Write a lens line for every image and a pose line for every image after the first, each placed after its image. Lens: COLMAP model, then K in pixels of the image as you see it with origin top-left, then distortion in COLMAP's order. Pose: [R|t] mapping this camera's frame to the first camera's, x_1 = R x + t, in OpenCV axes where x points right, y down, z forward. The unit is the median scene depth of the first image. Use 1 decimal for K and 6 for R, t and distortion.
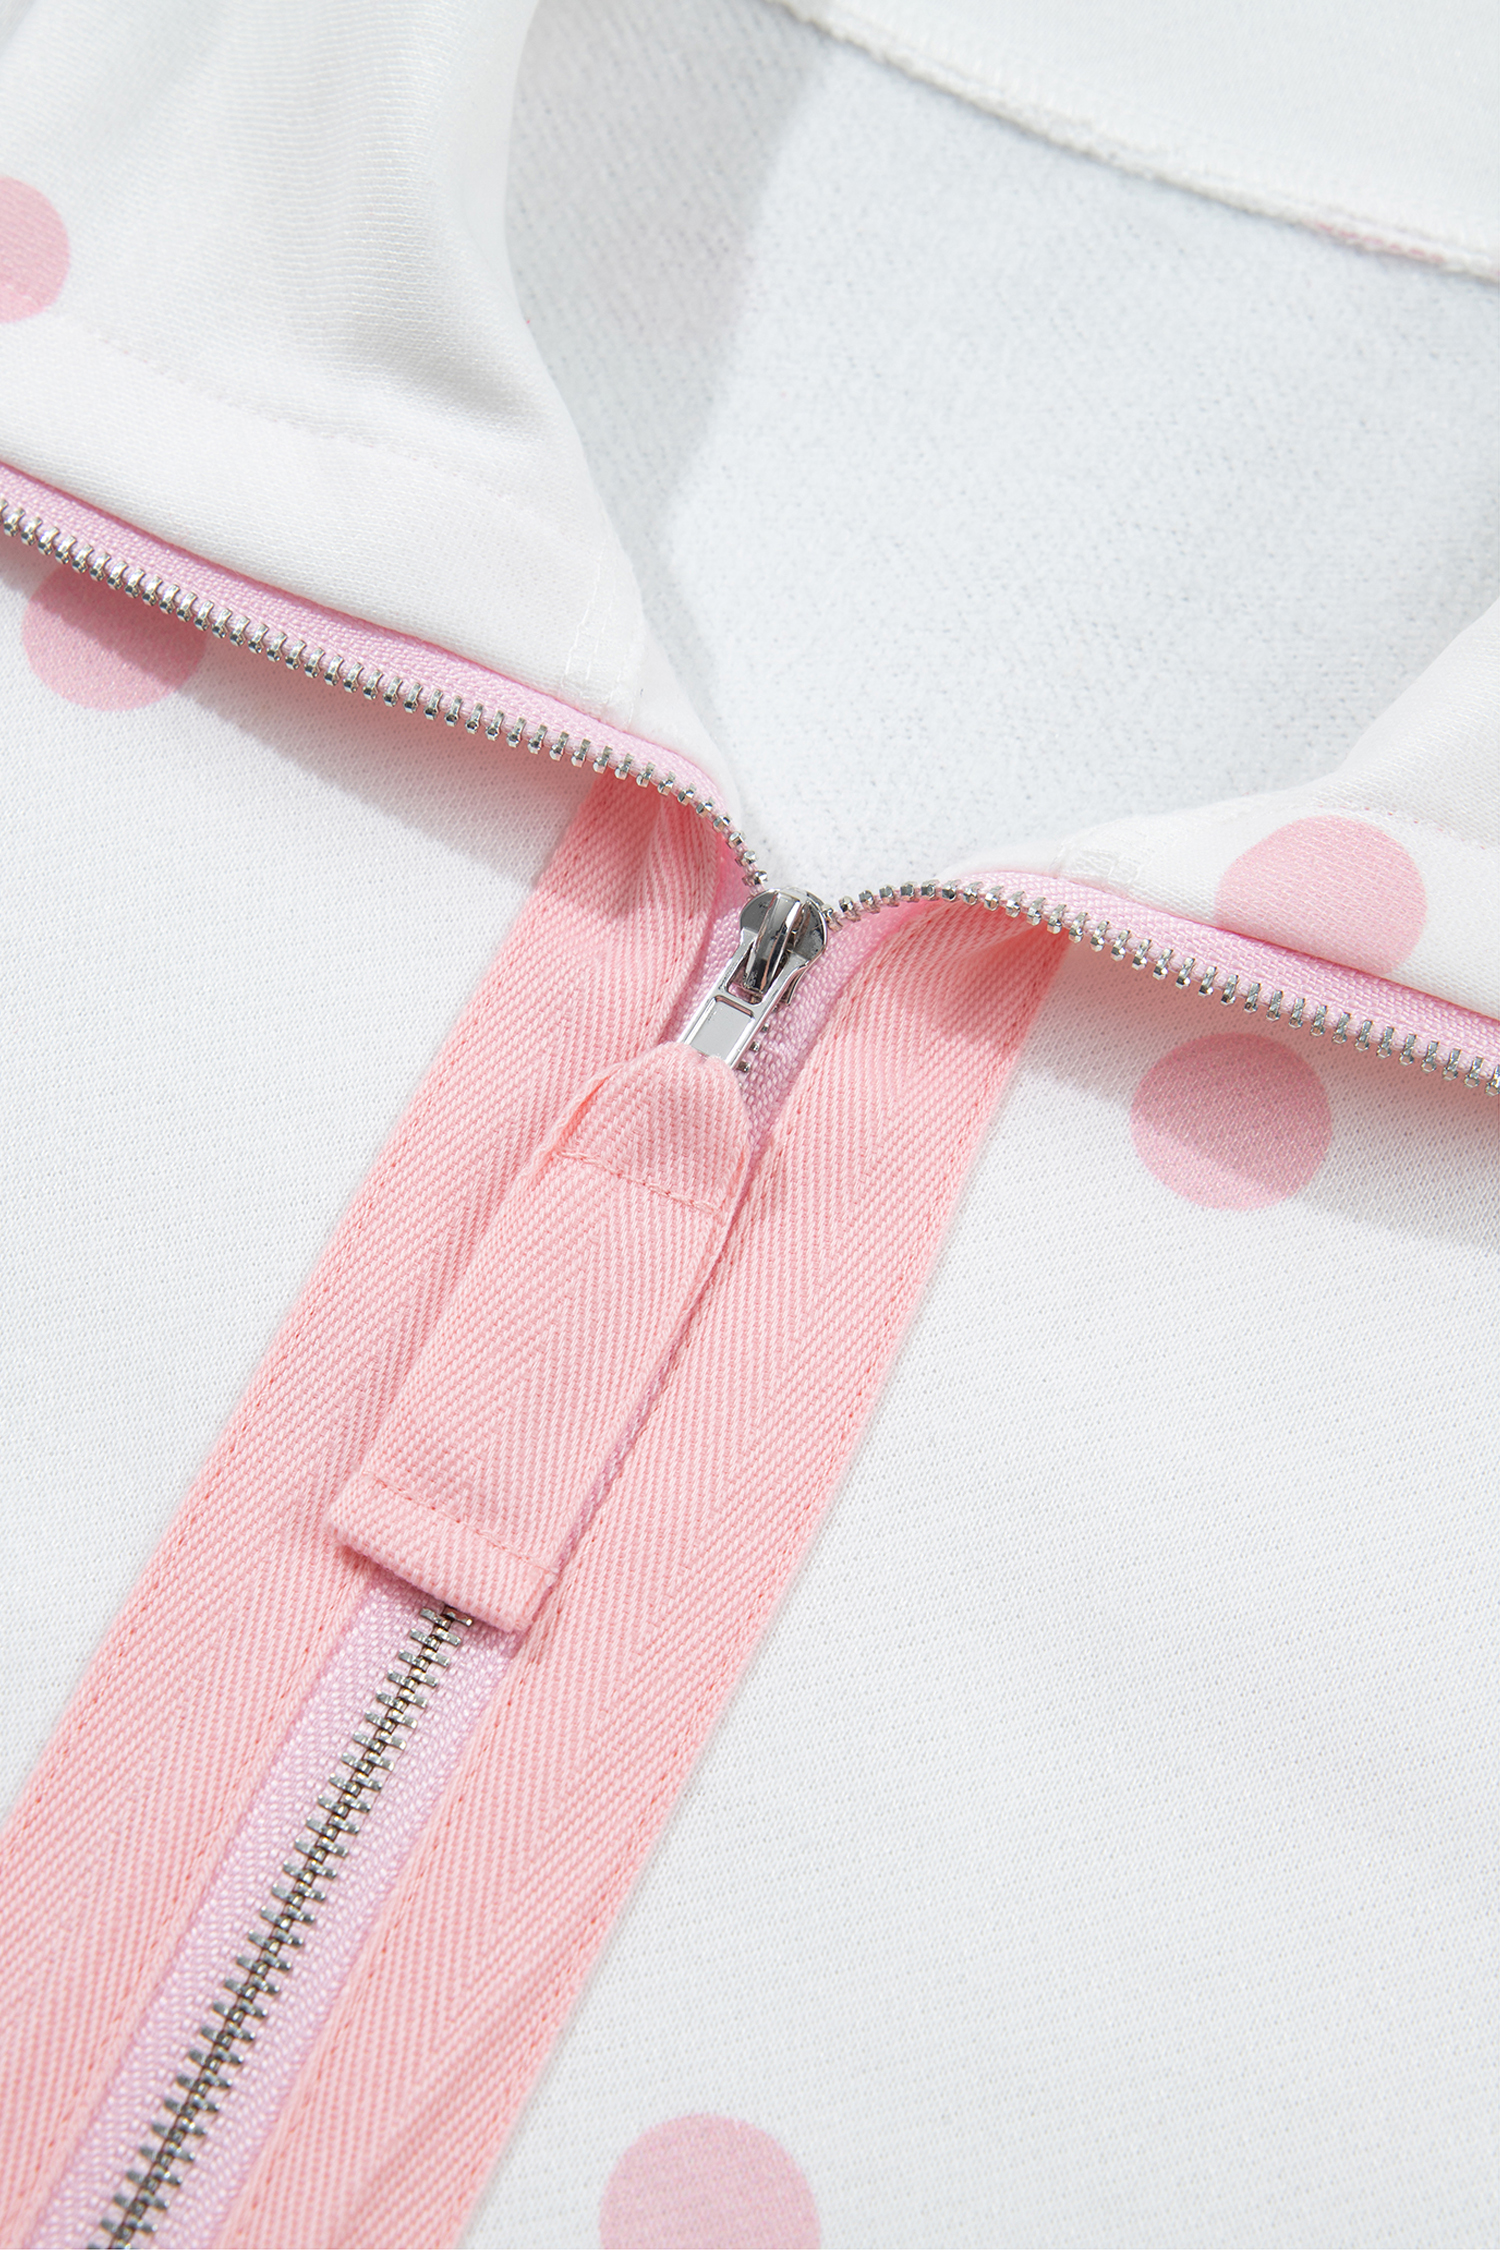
lens RADIAL K [[3897.4, 0, 754.4], [0, 3897.4, 1136.7], [0, 0, 1]] dist [0.037916, 0.000000]
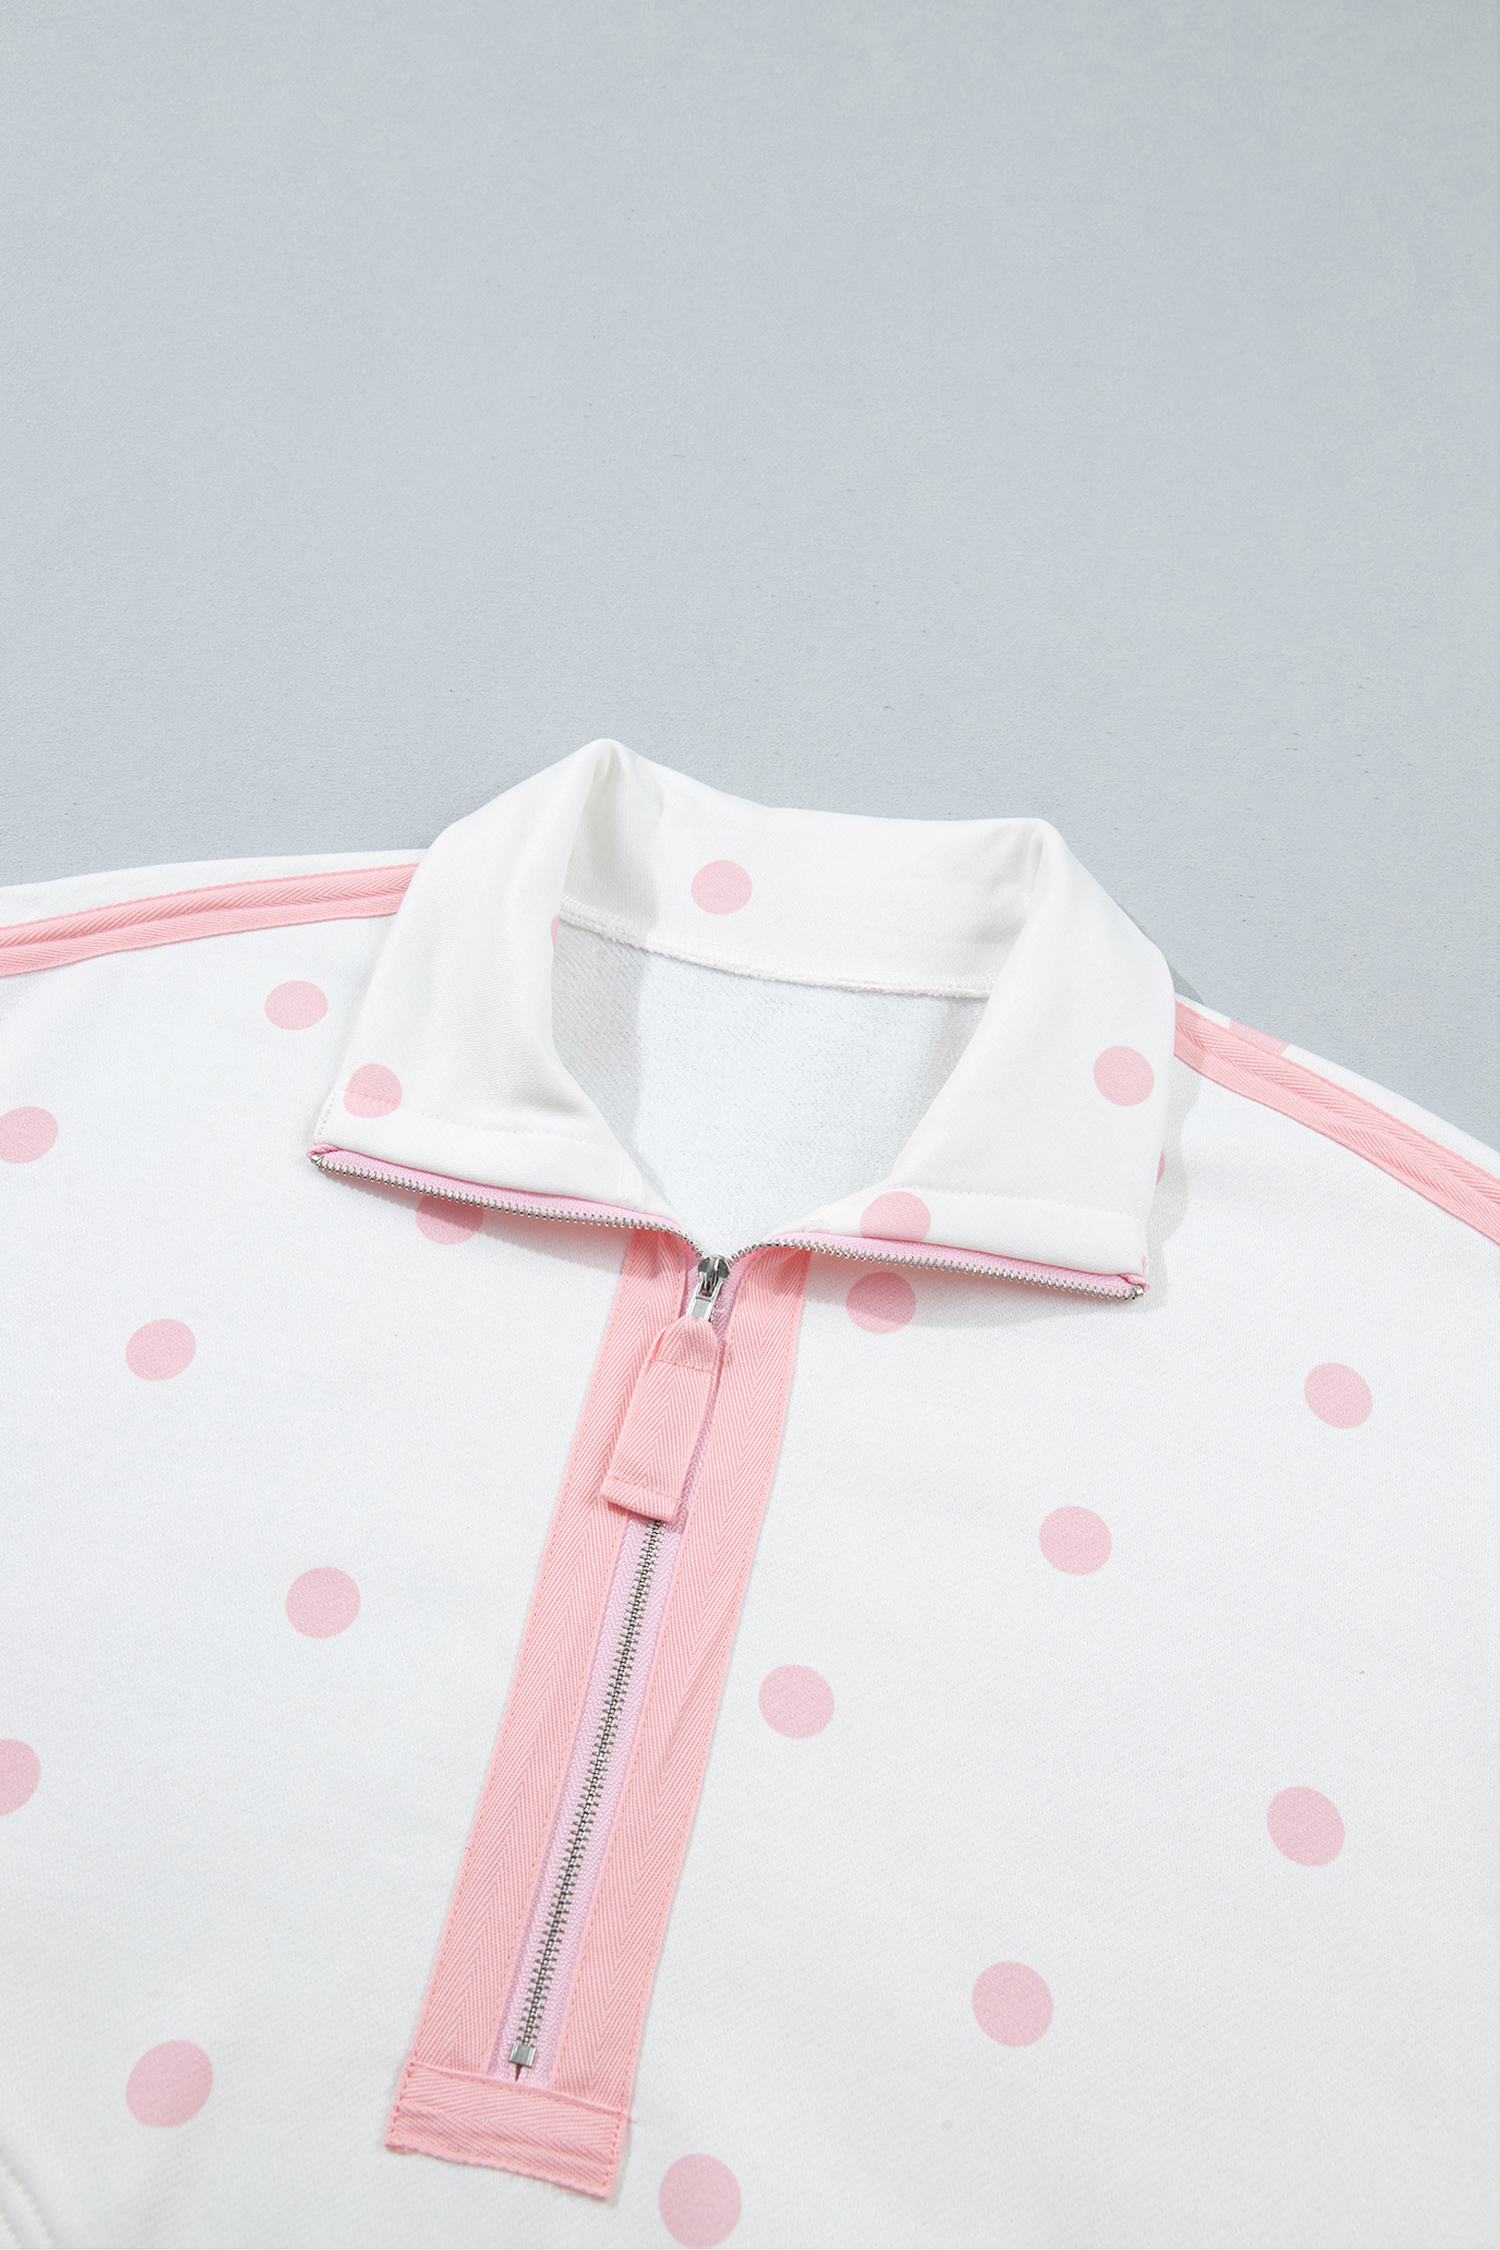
lens RADIAL K [[2272.3, 0, 748.9], [0, 2272.3, 1127.5], [0, 0, 1]] dist [-0.009746, 0.000000]
pose [[0.973861, -0.199202, 0.109152, -0.126843], [0.211451, 0.970563, -0.115307, 0.042463], [-0.082970, 0.135373, 0.987315, -0.647692]]
